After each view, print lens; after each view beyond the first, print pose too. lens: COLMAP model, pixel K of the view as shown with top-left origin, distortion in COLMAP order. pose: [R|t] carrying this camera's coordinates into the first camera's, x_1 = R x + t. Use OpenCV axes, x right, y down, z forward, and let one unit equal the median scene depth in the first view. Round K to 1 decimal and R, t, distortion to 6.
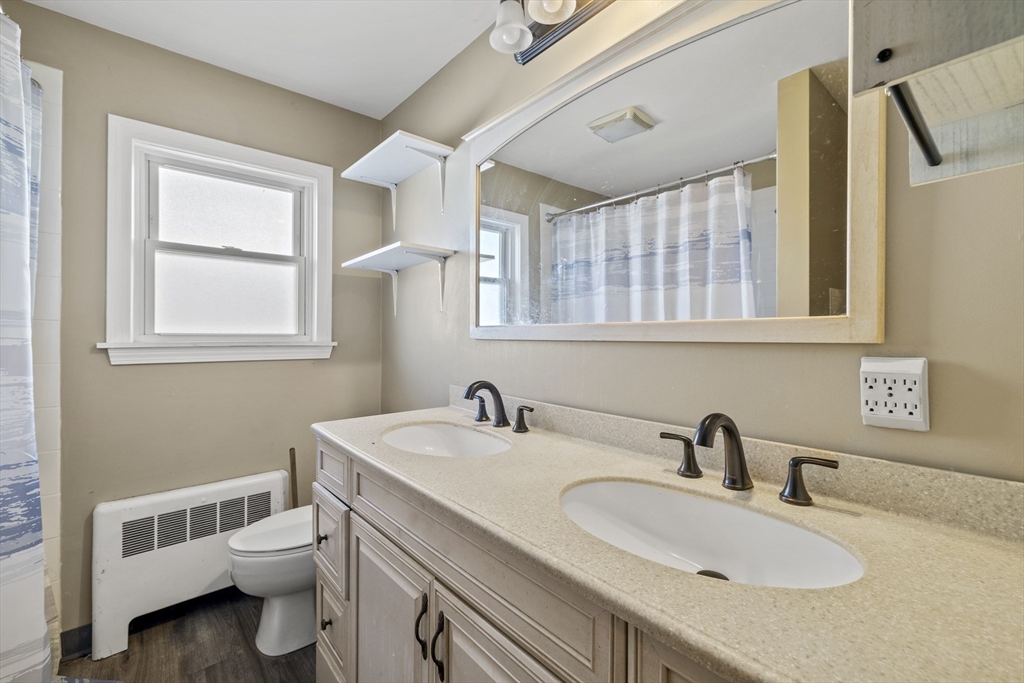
lens RADIAL K [[448.9, 0, 505.1], [0, 448.9, 338.3], [0, 0, 1]] dist [0.007227, 0.000833]
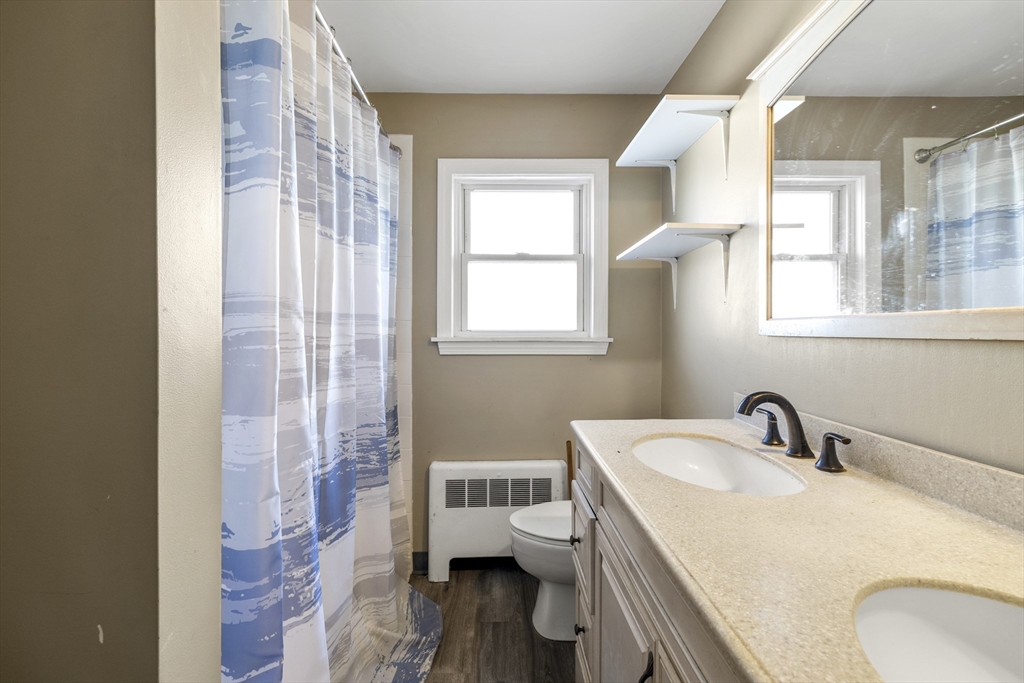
lens RADIAL K [[448.9, 0, 513.6], [0, 448.9, 334.0], [0, 0, 1]] dist [0.007227, 0.000833]
pose [[0.773445, 0.002194, -0.633859, 0.093805], [-0.001471, 0.999998, 0.001667, -0.002035], [0.633862, -0.000357, 0.773446, 0.146177]]
